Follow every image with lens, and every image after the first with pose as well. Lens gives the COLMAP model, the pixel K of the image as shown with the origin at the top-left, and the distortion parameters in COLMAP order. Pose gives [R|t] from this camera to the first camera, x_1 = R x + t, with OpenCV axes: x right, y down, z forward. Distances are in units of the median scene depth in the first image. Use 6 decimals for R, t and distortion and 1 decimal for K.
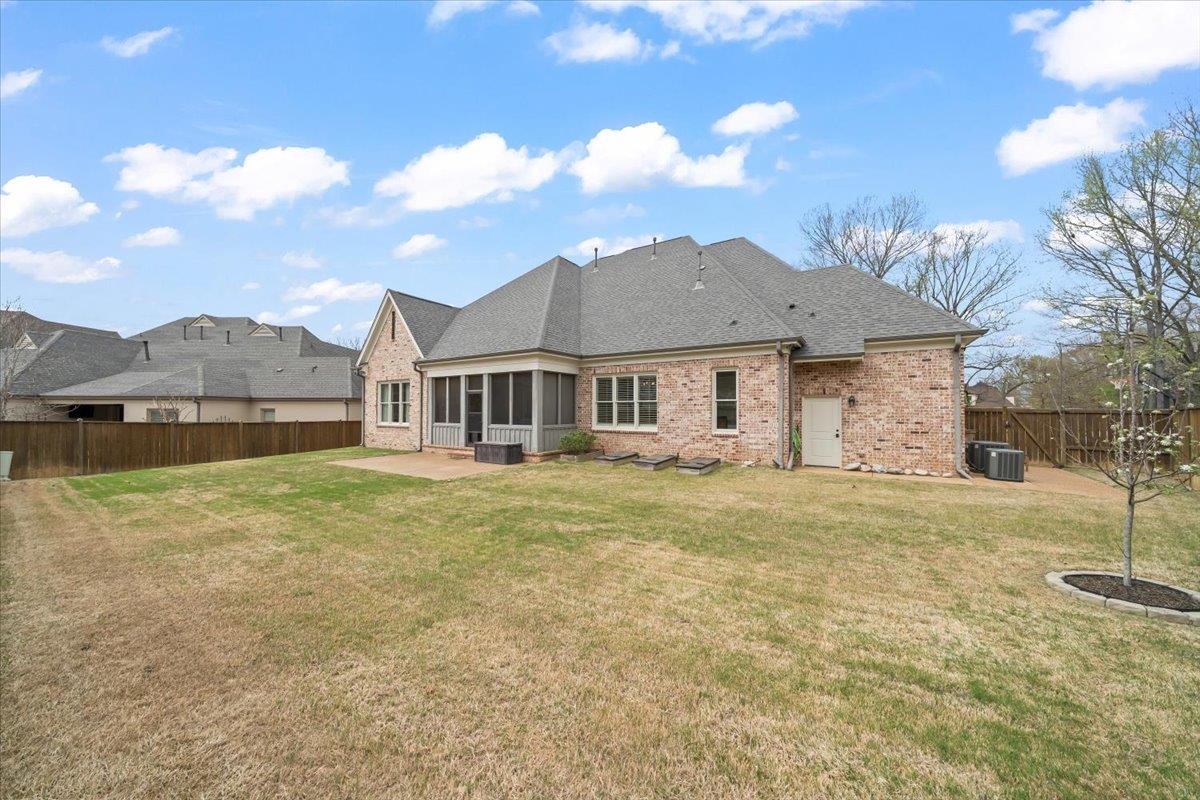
lens RADIAL K [[420.0, 0, 596.9], [0, 420.0, 397.3], [0, 0, 1]] dist [-0.000435, -0.000025]
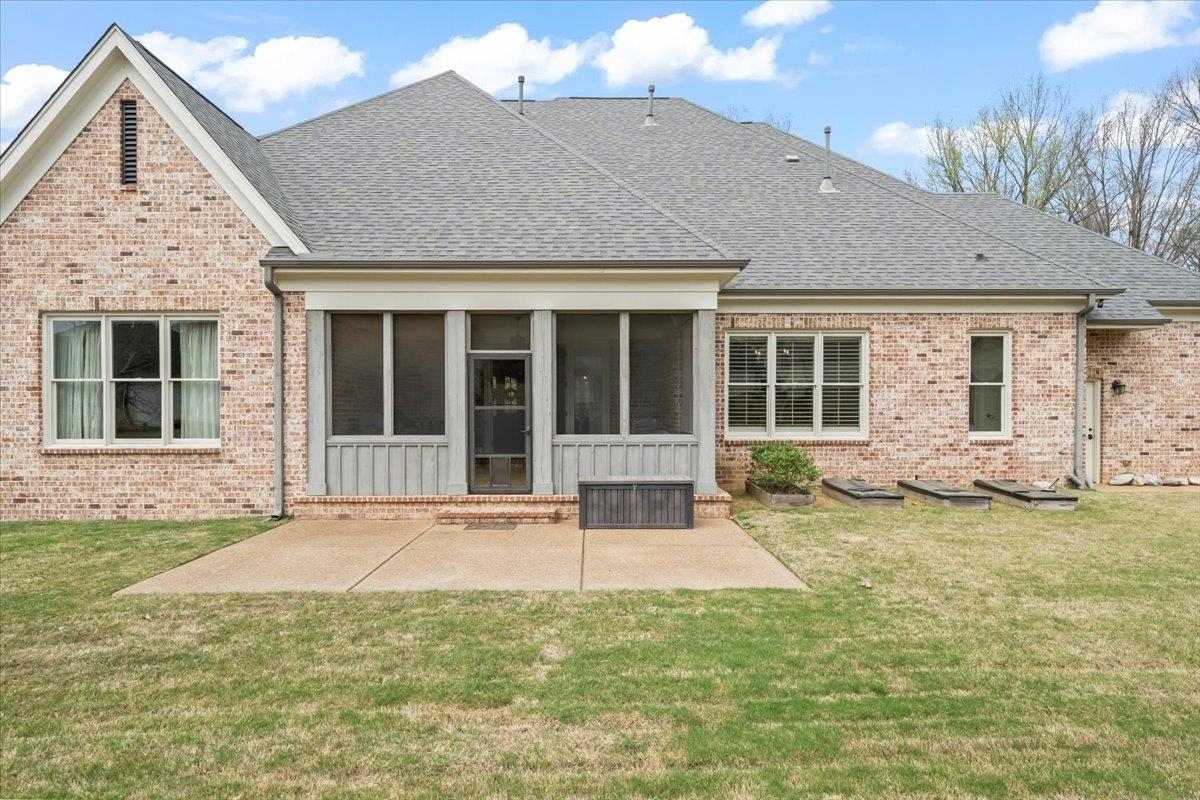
lens RADIAL K [[675.2, 0, 600.0], [0, 675.2, 400.0], [0, 0, 1]] dist [0.001193, -0.000178]
pose [[0.821502, 0.001437, 0.570204, -0.614405], [-0.015304, 0.999692, 0.019530, 0.017184], [-0.570000, -0.024770, 0.821271, 0.451804]]
